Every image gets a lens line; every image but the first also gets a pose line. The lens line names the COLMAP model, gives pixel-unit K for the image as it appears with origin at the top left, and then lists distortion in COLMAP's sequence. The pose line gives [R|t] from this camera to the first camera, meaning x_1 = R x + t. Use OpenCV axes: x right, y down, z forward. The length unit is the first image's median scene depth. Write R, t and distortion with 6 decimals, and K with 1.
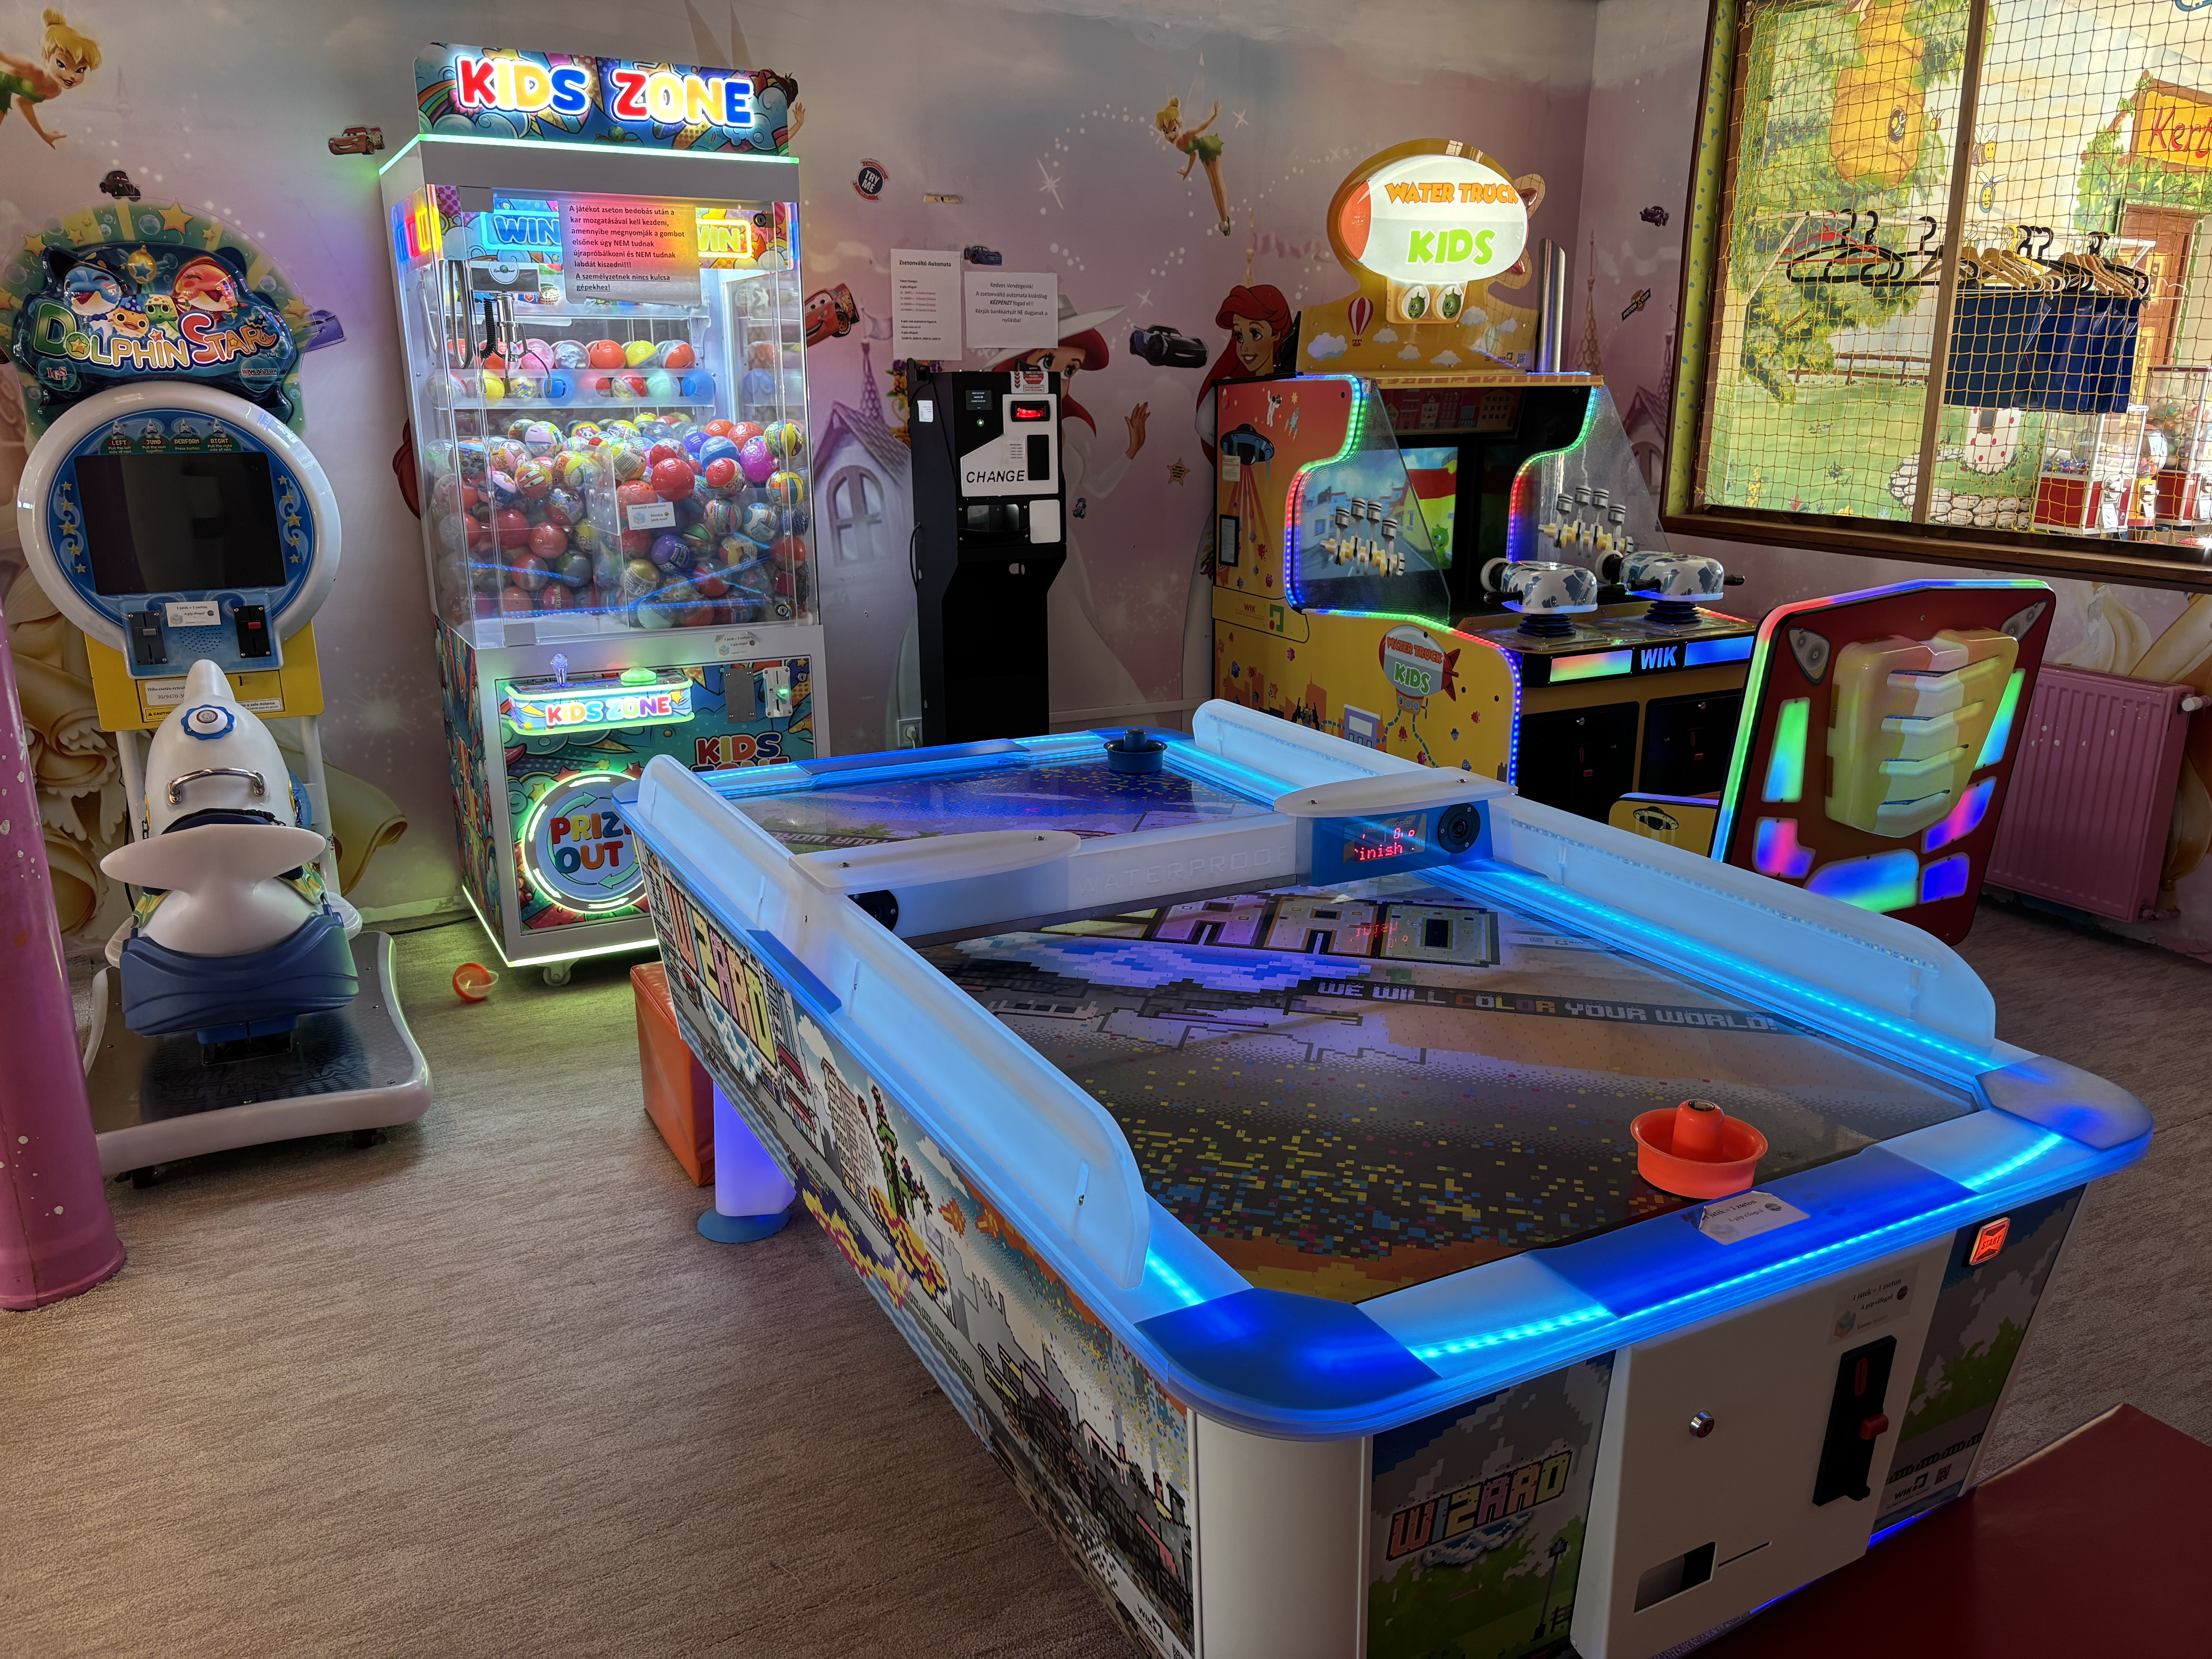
lens RADIAL K [[1675.1, 0, 1097.9], [0, 1675.1, 852.7], [0, 0, 1]] dist [0.028407, -0.022996]
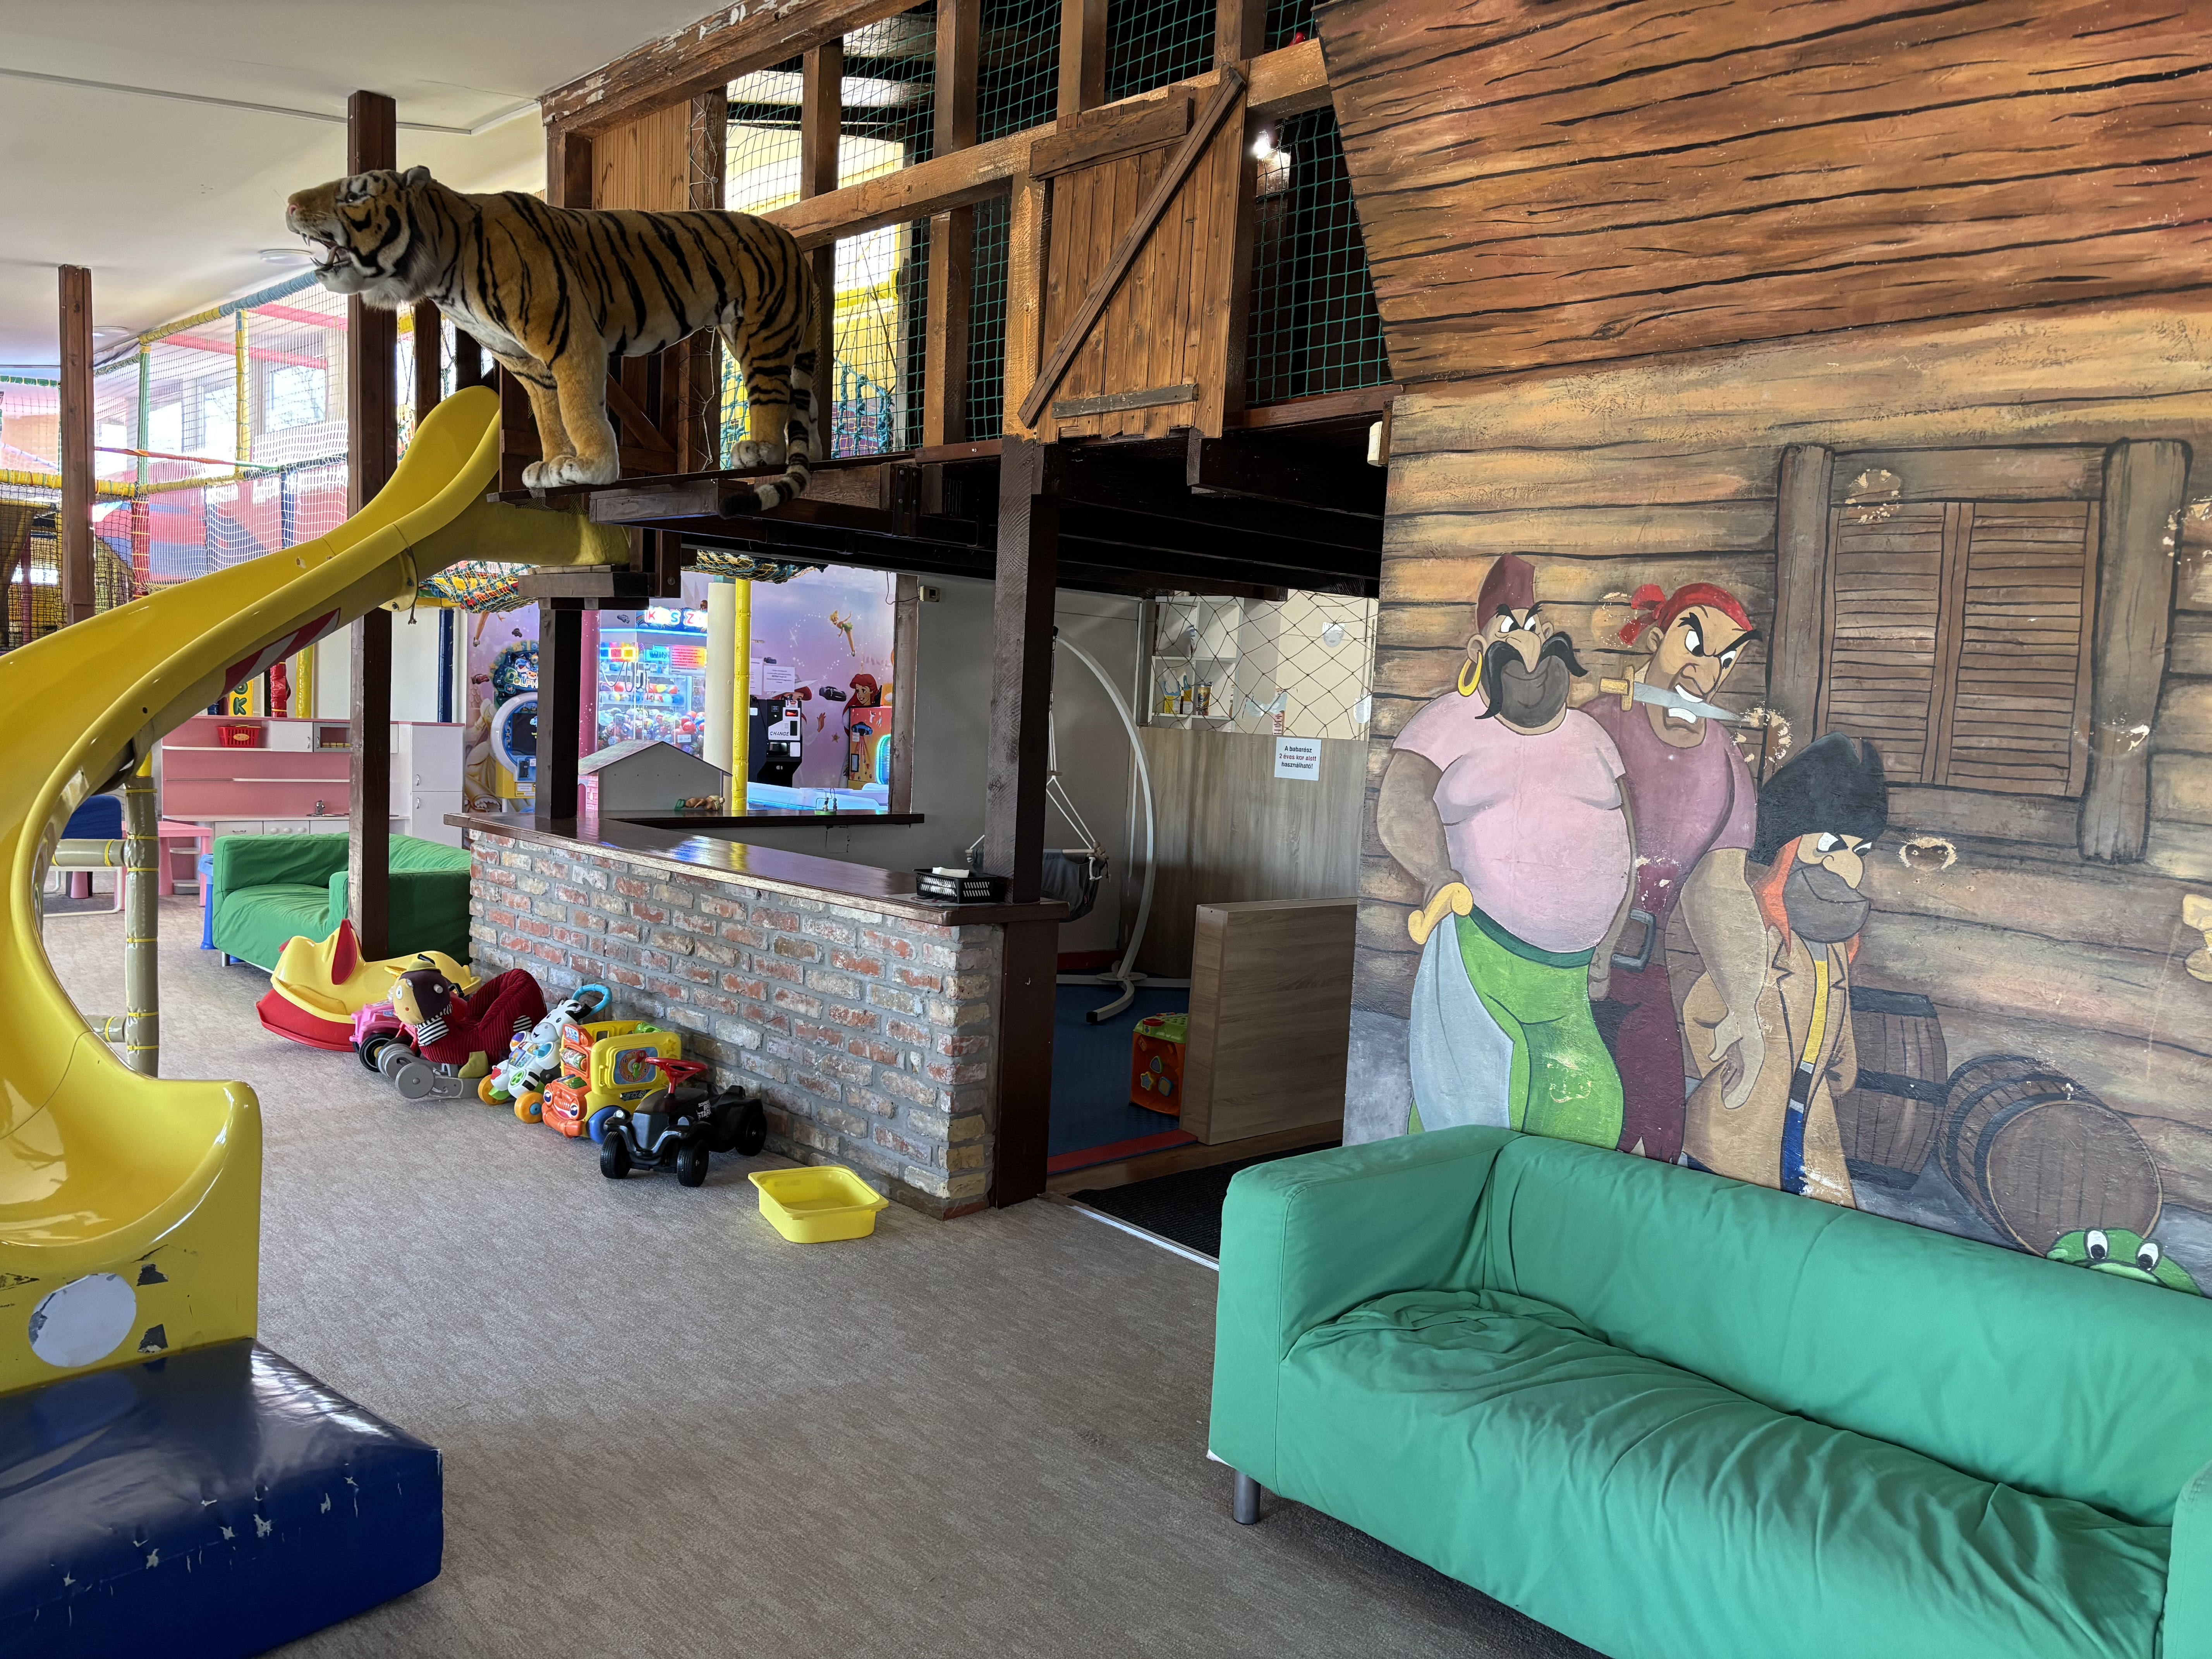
lens RADIAL K [[1675.1, 0, 1122.9], [0, 1675.1, 862.8], [0, 0, 1]] dist [0.028407, -0.022996]
pose [[0.959639, 0.019795, 0.280538, -0.299560], [0.031999, 0.983356, -0.178847, 0.538366], [-0.279409, 0.180606, 0.943033, -1.885192]]
